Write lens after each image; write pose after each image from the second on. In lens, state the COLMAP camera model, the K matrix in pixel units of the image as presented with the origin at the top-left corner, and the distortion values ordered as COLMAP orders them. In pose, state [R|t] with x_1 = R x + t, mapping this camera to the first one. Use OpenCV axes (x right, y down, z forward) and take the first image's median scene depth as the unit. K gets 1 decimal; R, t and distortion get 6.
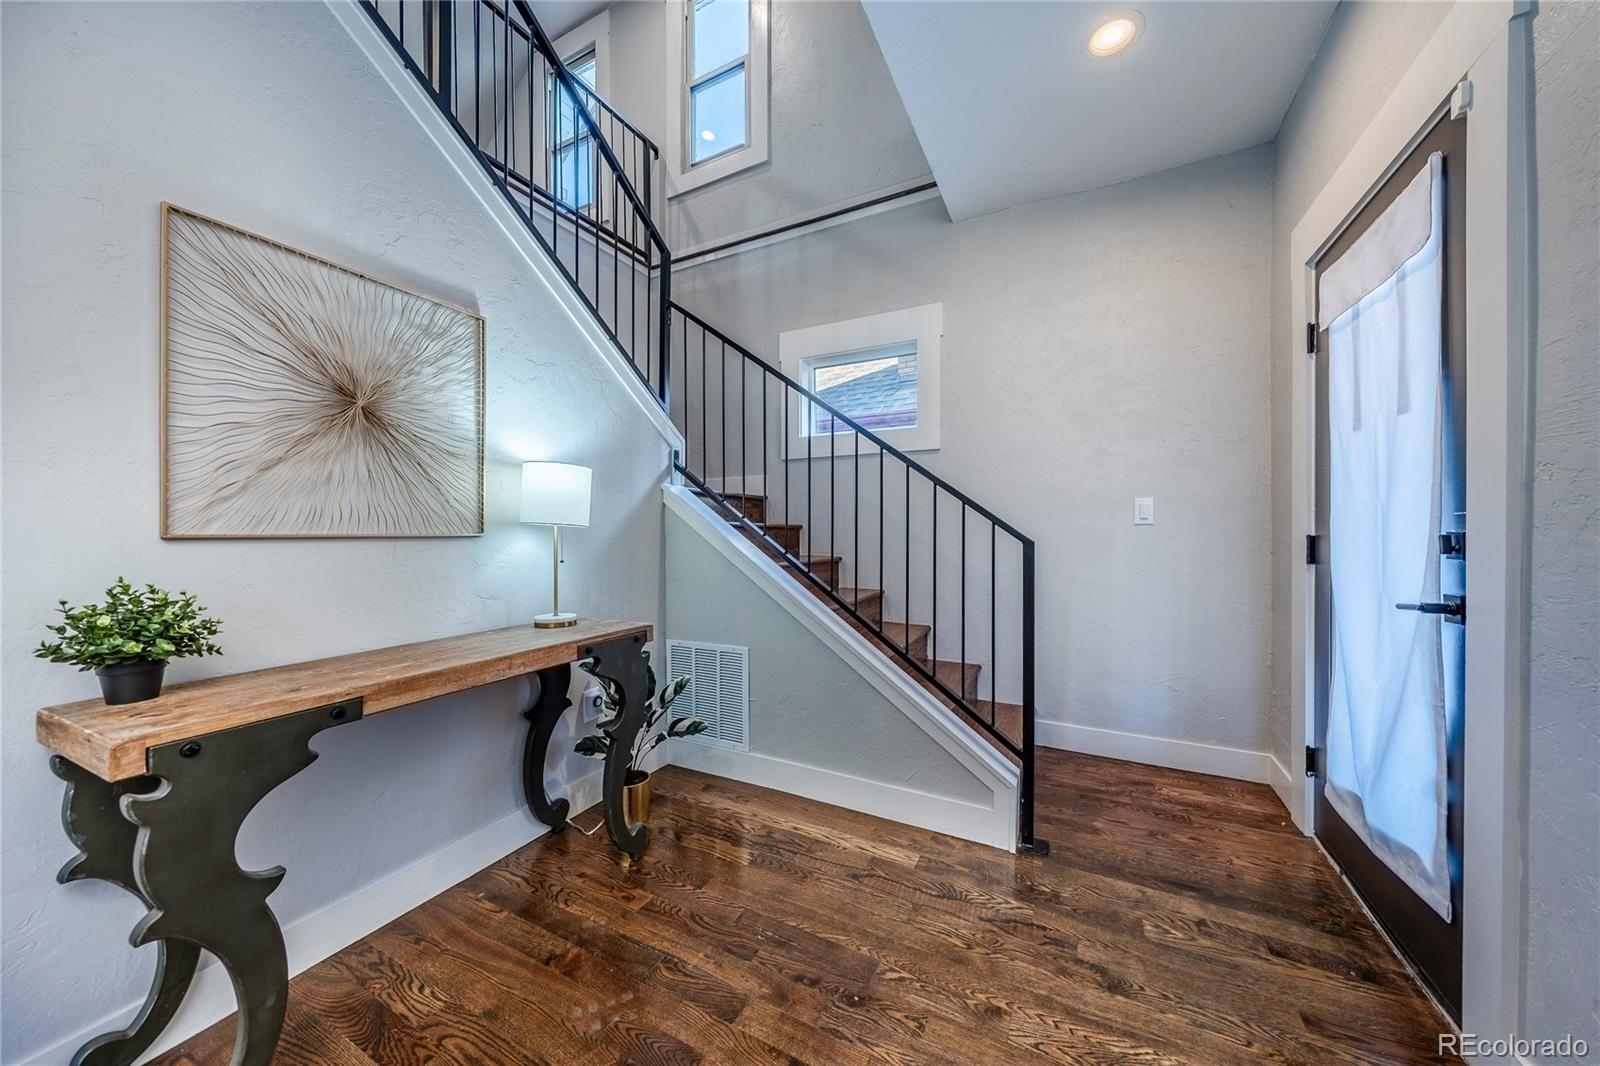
lens RADIAL K [[547.3, 0, 799.5], [0, 547.3, 532.2], [0, 0, 1]] dist [-0.014596, 0.000918]
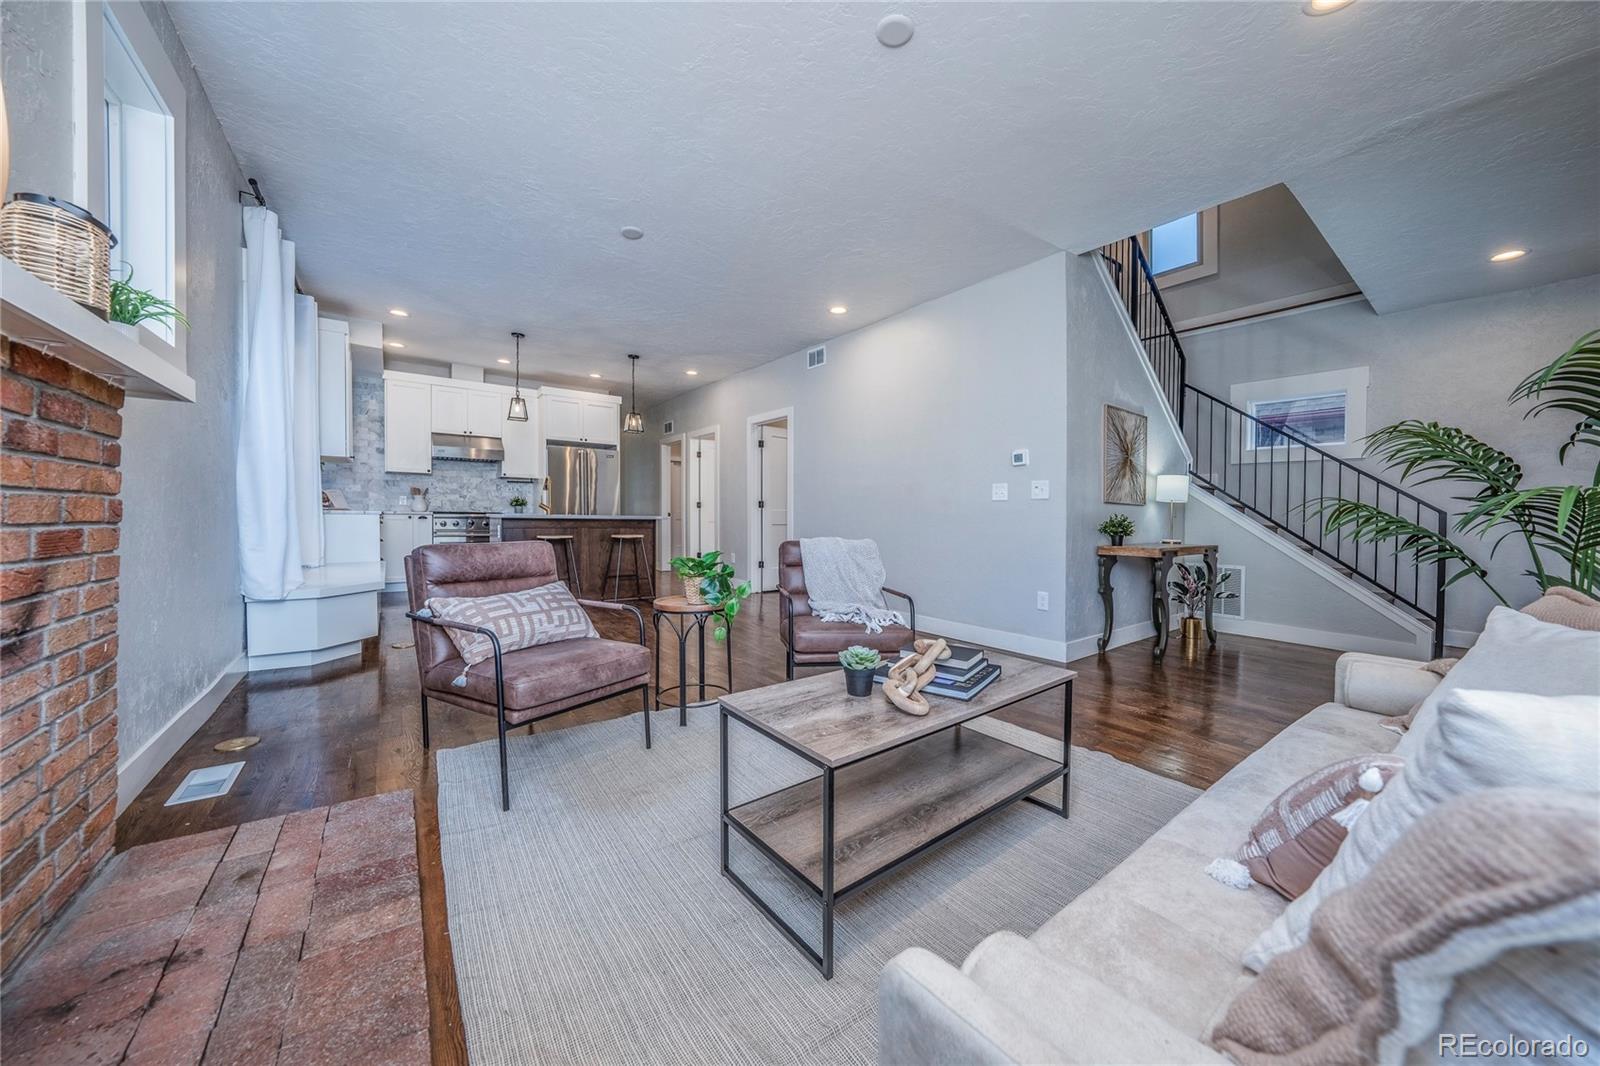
lens RADIAL K [[547.3, 0, 800.9], [0, 547.3, 524.2], [0, 0, 1]] dist [-0.014596, 0.000918]
pose [[0.913864, 0.003021, -0.406010, -0.659853], [0.001224, 0.999947, 0.010195, 0.040879], [0.406019, -0.009814, 0.913812, -1.223518]]
